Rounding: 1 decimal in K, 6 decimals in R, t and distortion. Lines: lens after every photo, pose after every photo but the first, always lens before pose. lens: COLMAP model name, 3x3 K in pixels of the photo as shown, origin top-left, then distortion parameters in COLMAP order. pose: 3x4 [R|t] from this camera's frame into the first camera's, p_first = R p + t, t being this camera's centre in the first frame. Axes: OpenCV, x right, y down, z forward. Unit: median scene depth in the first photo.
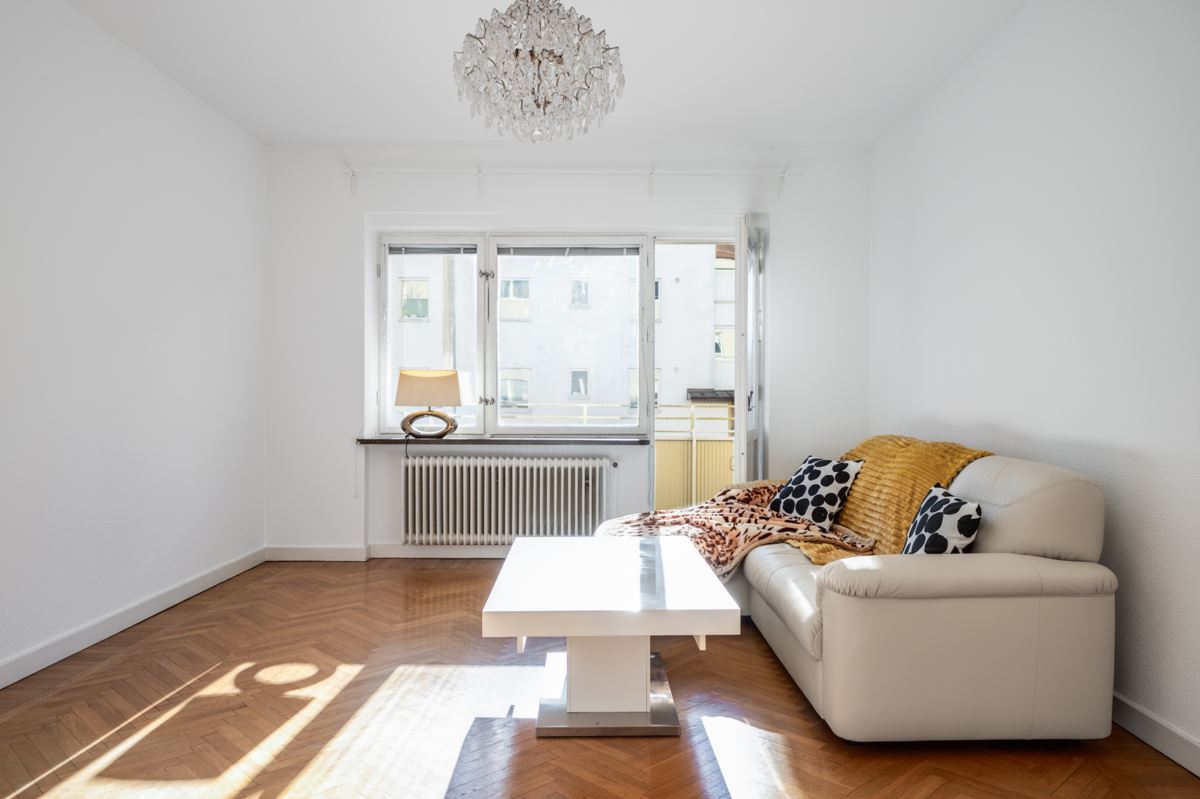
lens RADIAL K [[837.6, 0, 600.0], [0, 837.6, 399.5], [0, 0, 1]] dist [-0.001138, 0.000393]
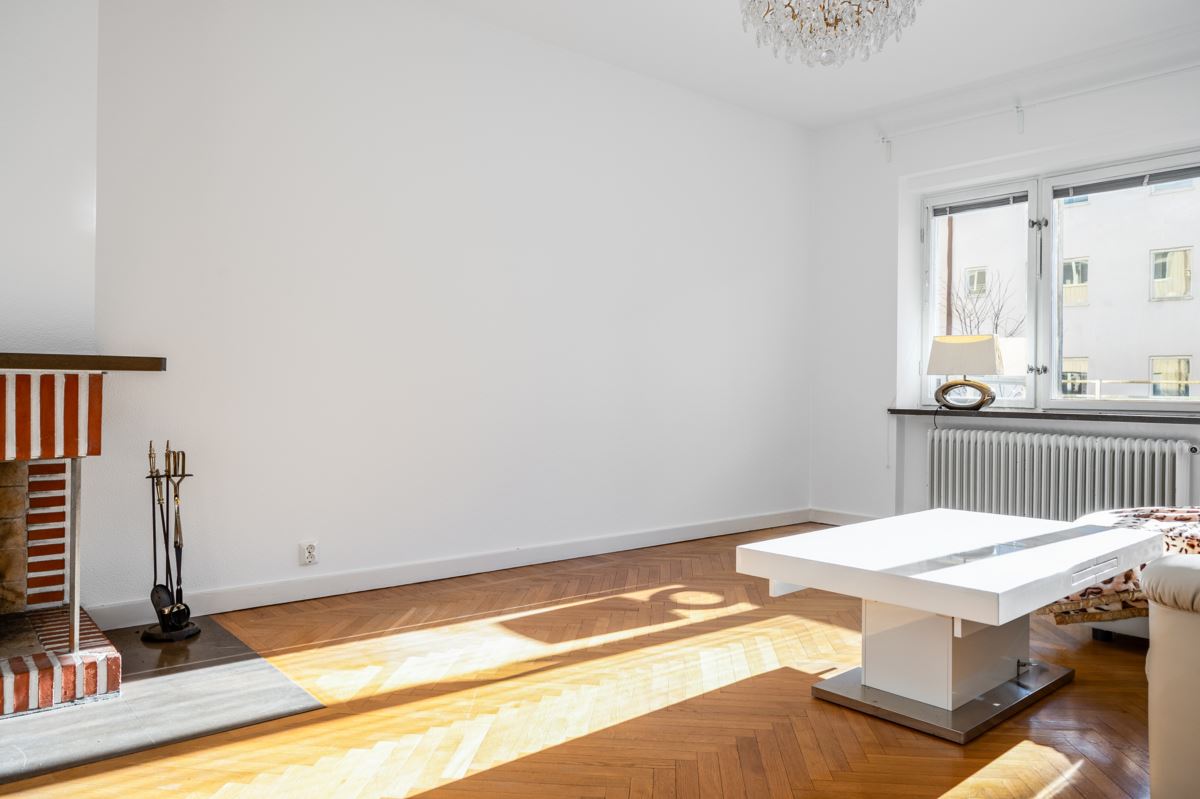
lens RADIAL K [[842.0, 0, 600.2], [0, 842.0, 384.6], [0, 0, 1]] dist [-0.005345, -0.003222]
pose [[0.655184, 0.000661, -0.755469, 0.231459], [-0.011070, 0.999901, -0.008725, 0.030847], [0.755388, 0.014079, 0.655126, 0.094296]]
